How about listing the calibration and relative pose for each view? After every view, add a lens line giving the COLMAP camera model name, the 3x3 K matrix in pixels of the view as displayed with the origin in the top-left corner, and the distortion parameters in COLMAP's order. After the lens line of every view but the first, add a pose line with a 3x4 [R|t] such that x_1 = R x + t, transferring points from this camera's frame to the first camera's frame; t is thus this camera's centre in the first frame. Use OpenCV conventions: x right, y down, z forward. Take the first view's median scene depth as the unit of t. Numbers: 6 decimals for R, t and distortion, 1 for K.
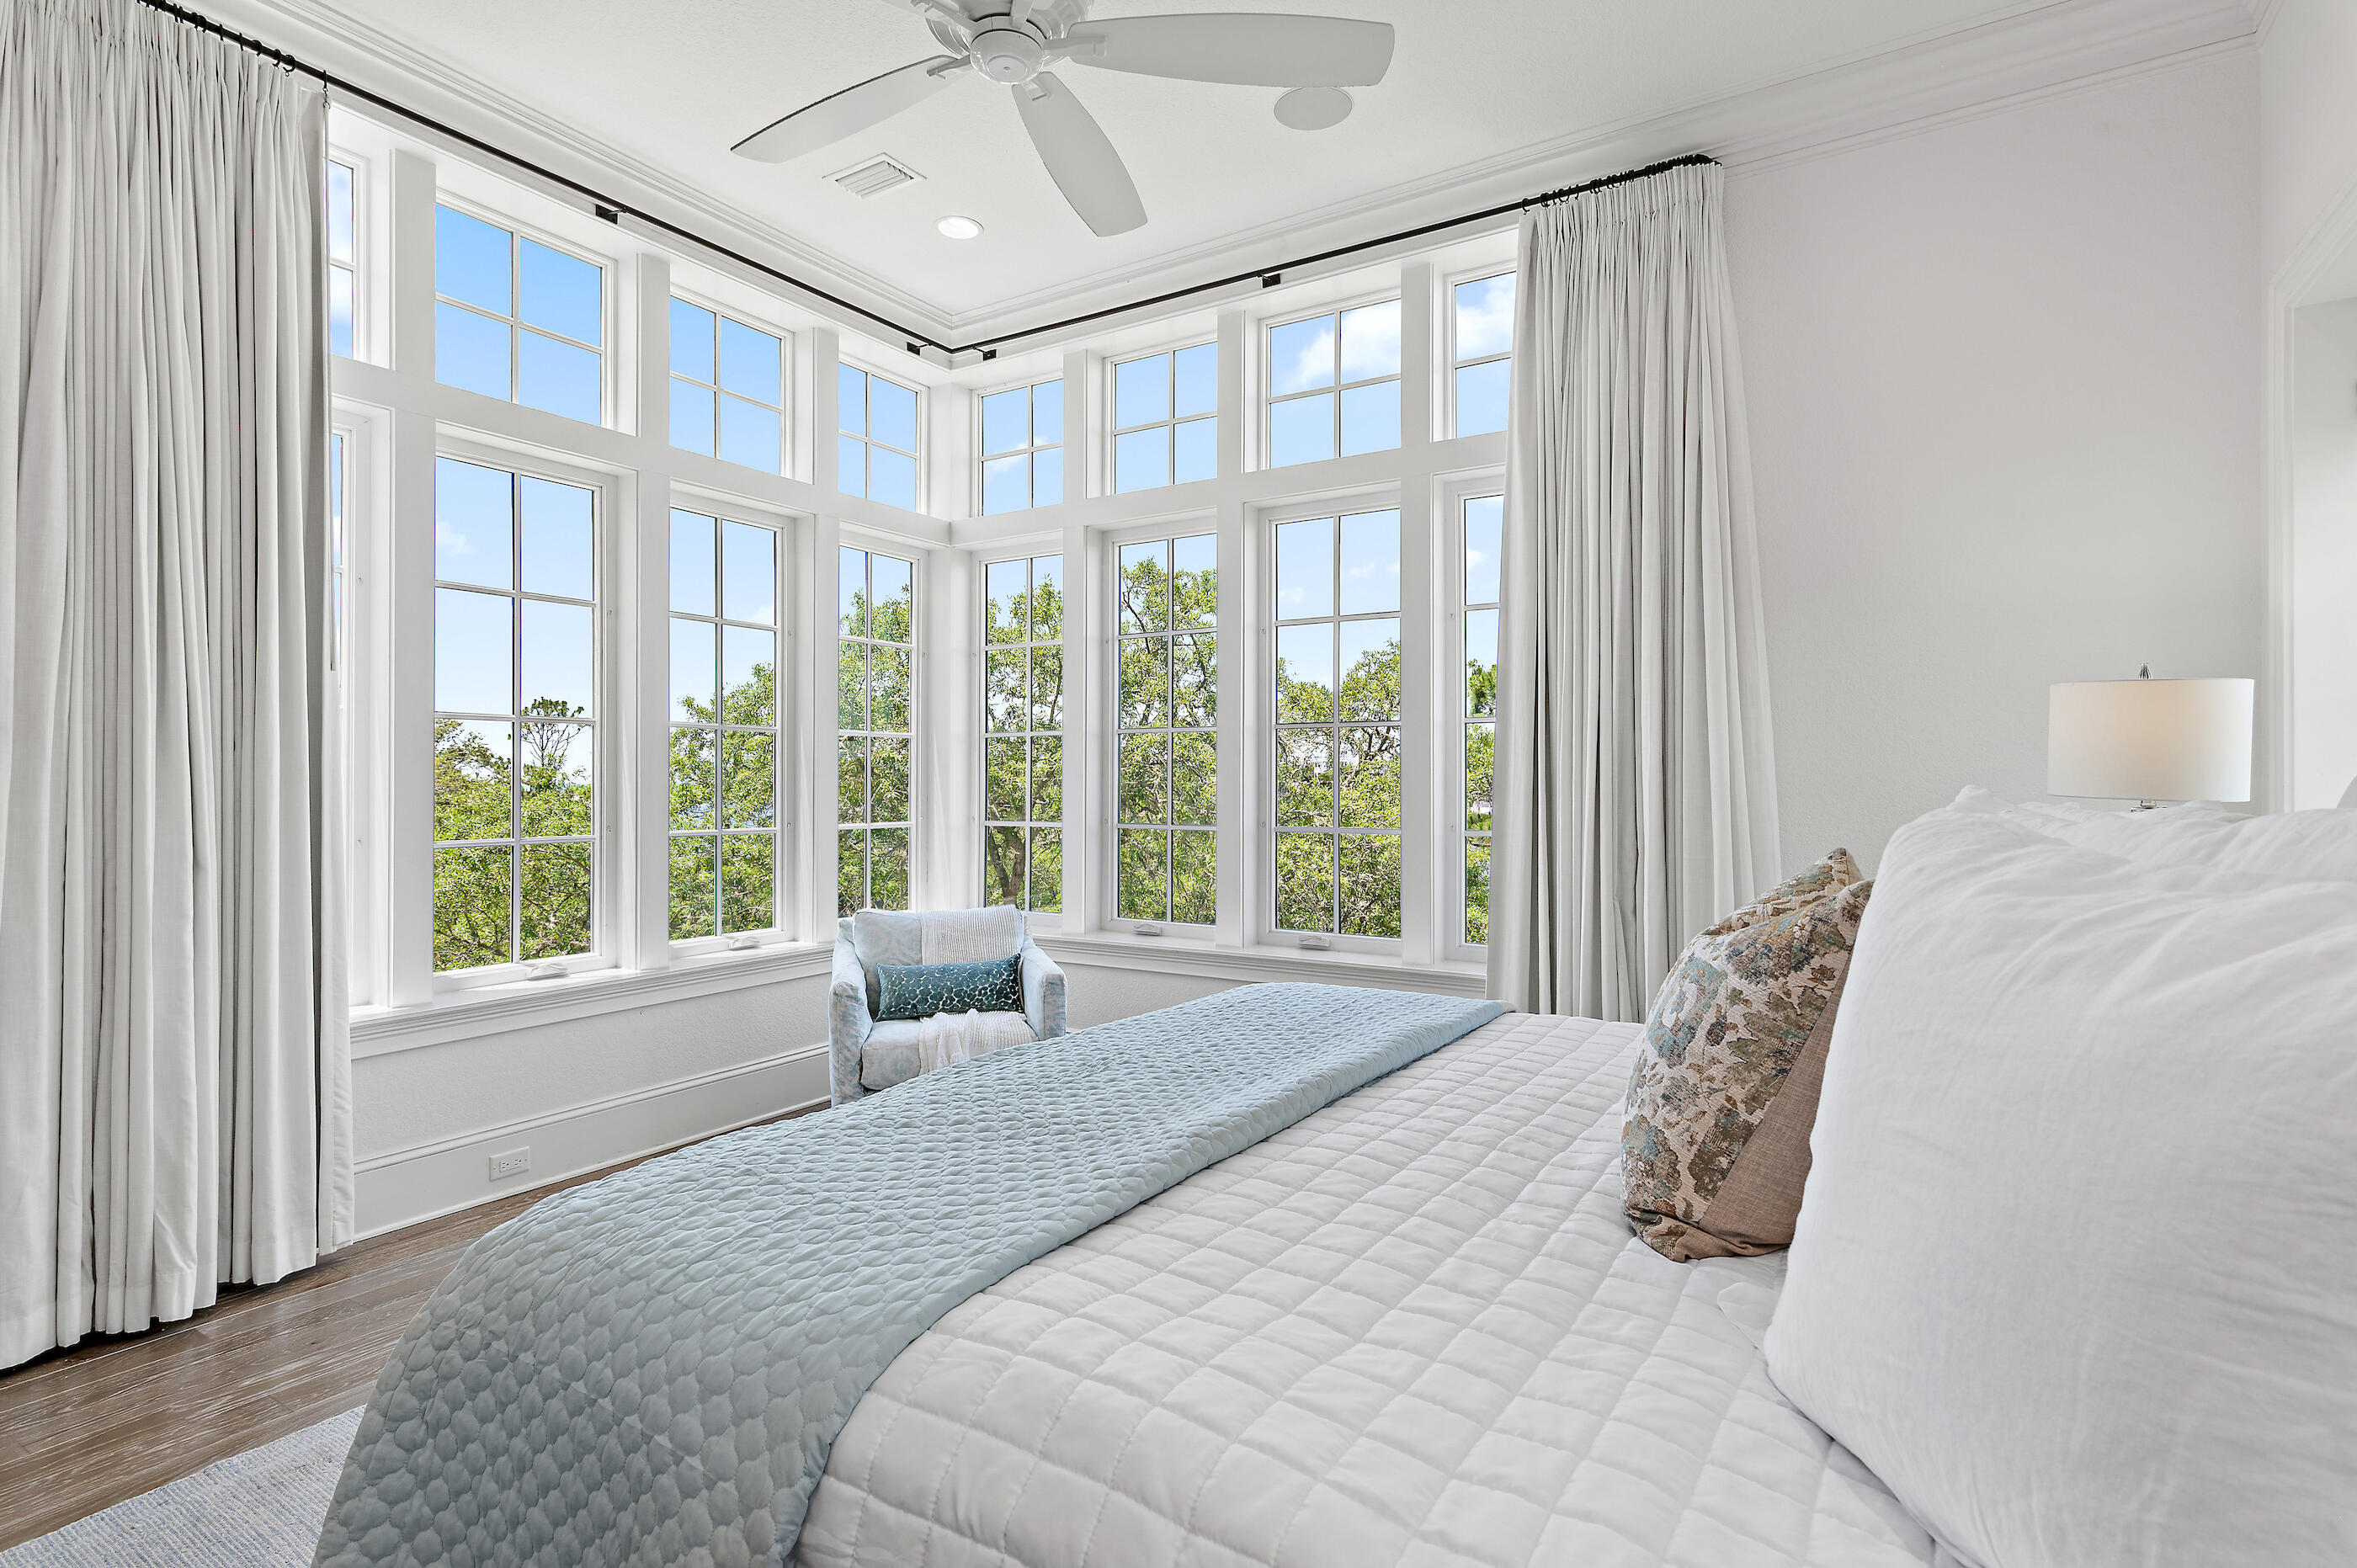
lens RADIAL K [[1156.8, 0, 1171.2], [0, 1156.8, 771.1], [0, 0, 1]] dist [0.000783, 0.000451]
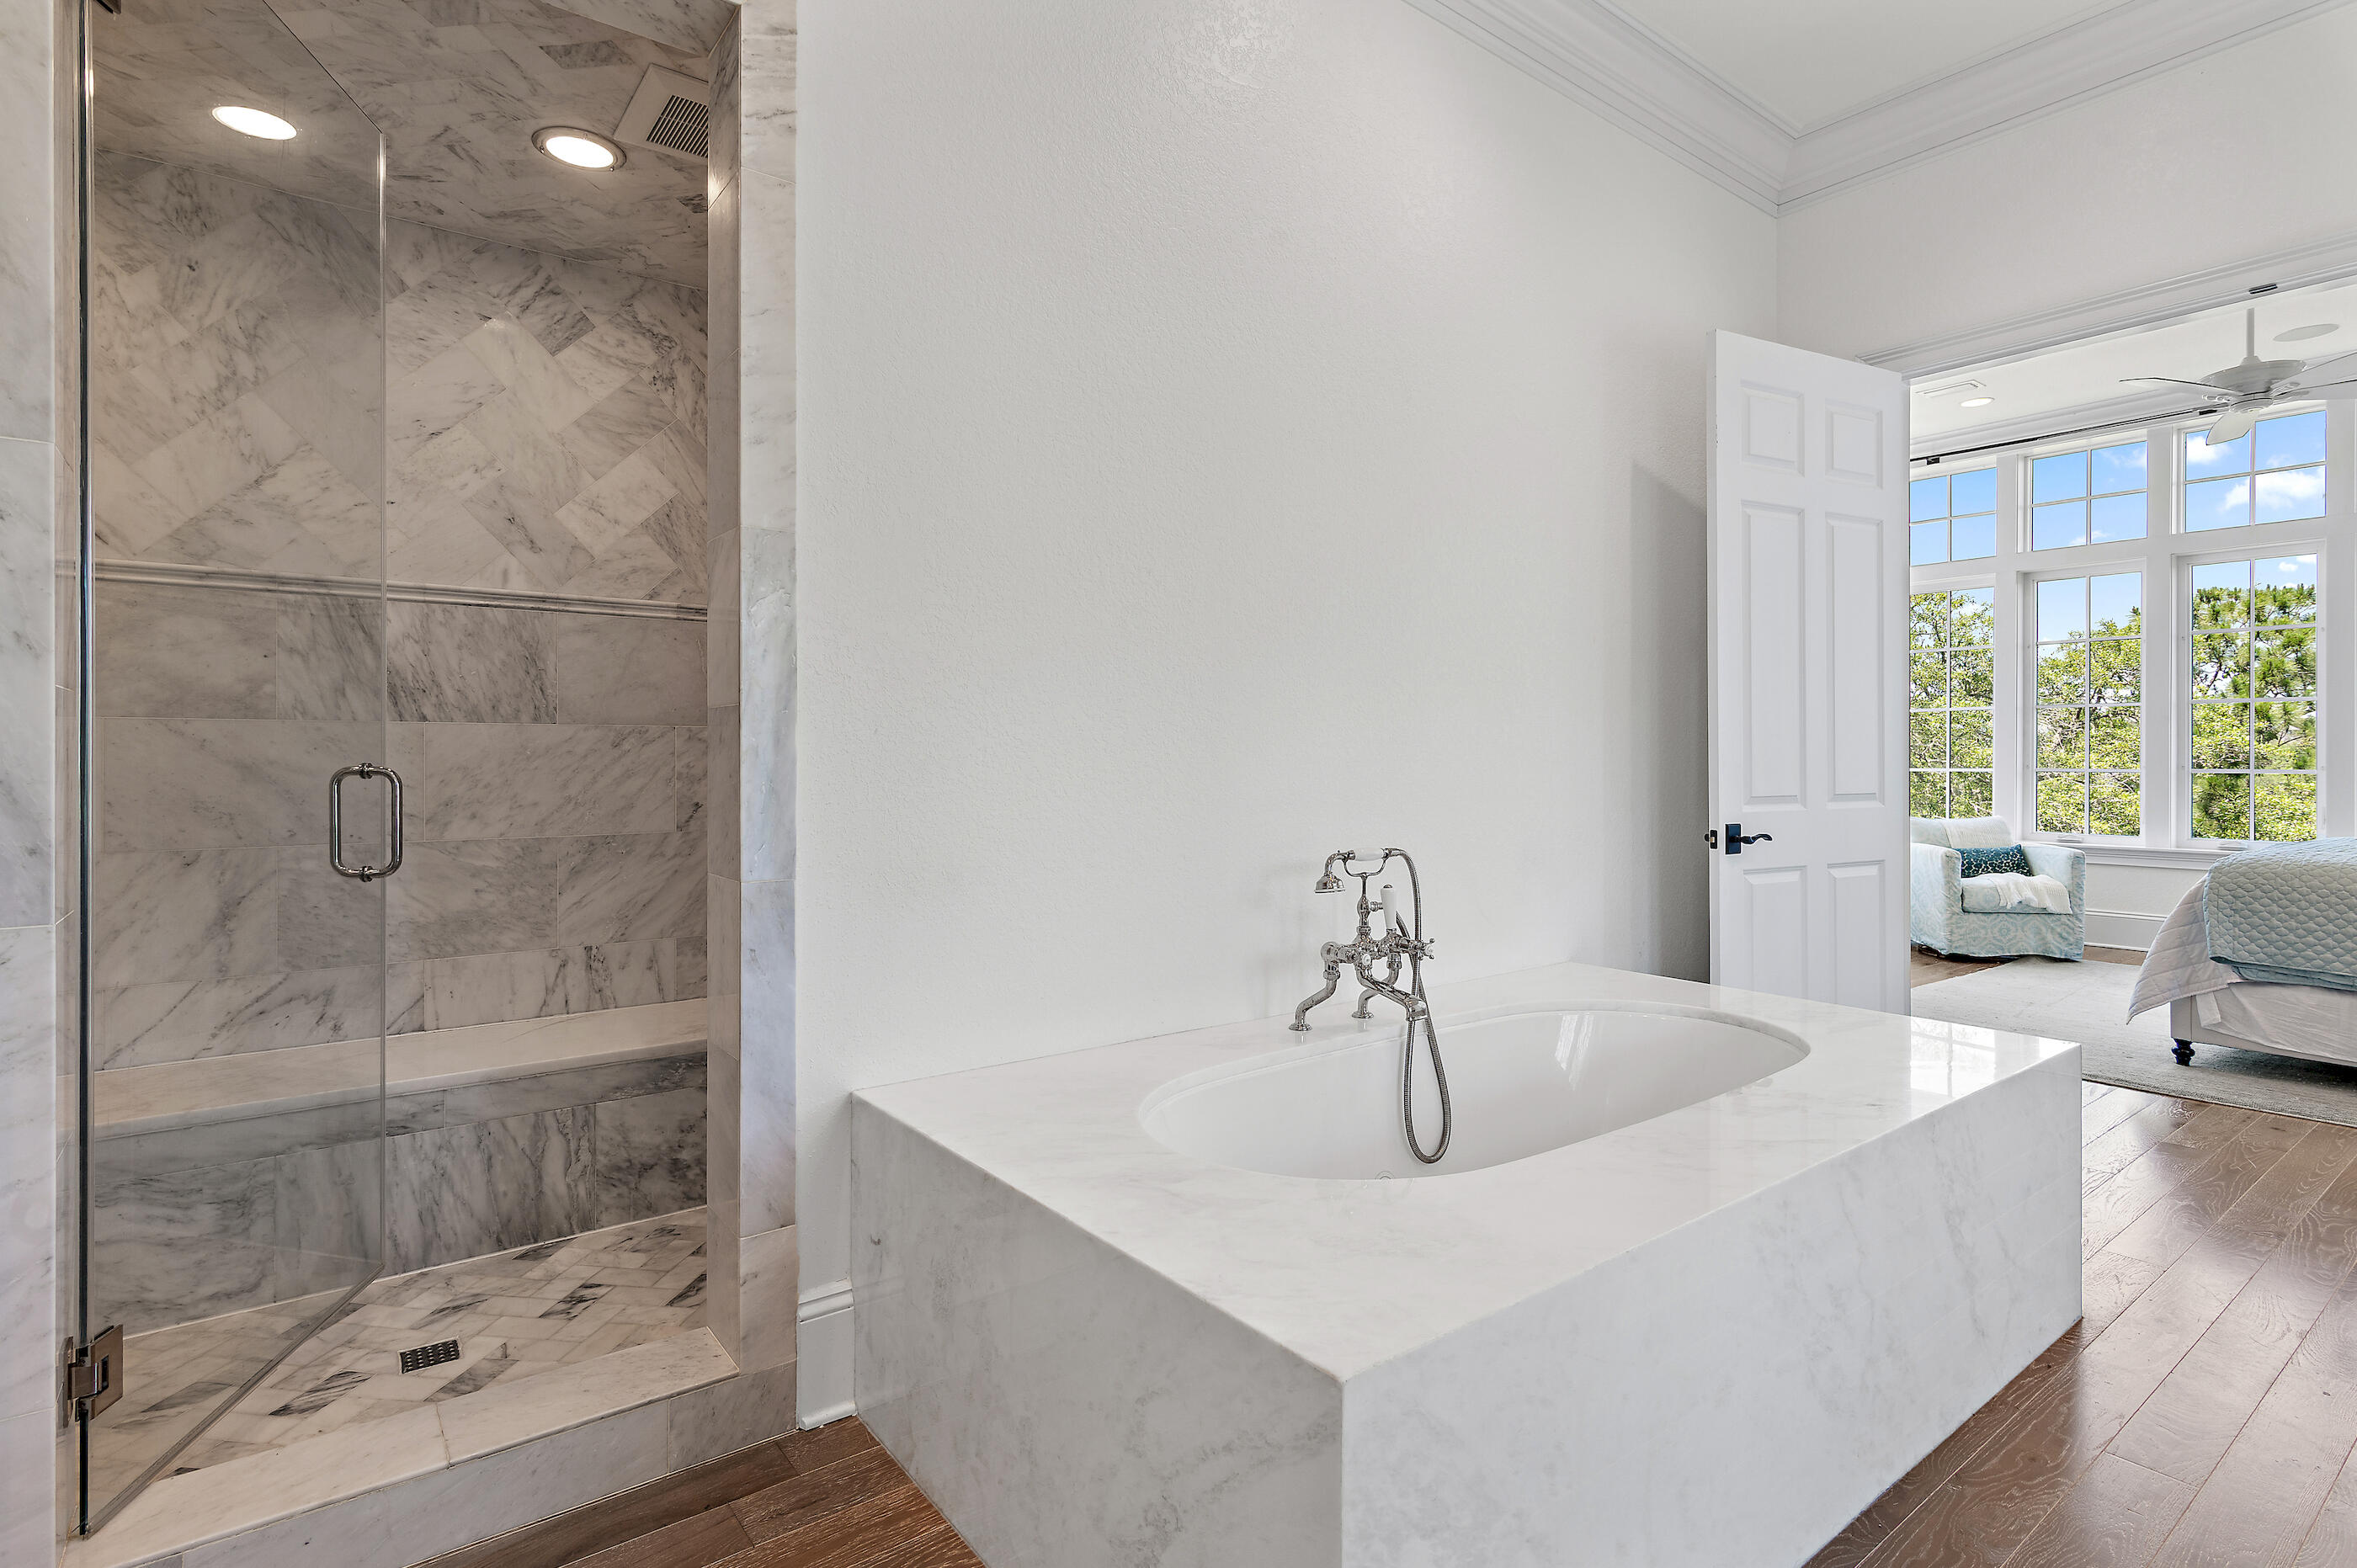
lens RADIAL K [[1156.8, 0, 1171.2], [0, 1156.8, 771.1], [0, 0, 1]] dist [0.000783, 0.000451]
pose [[0.936951, 0.002716, -0.349450, -2.236788], [0.003842, 0.999829, 0.018072, 0.065024], [0.349440, -0.018275, 0.936781, -3.131770]]
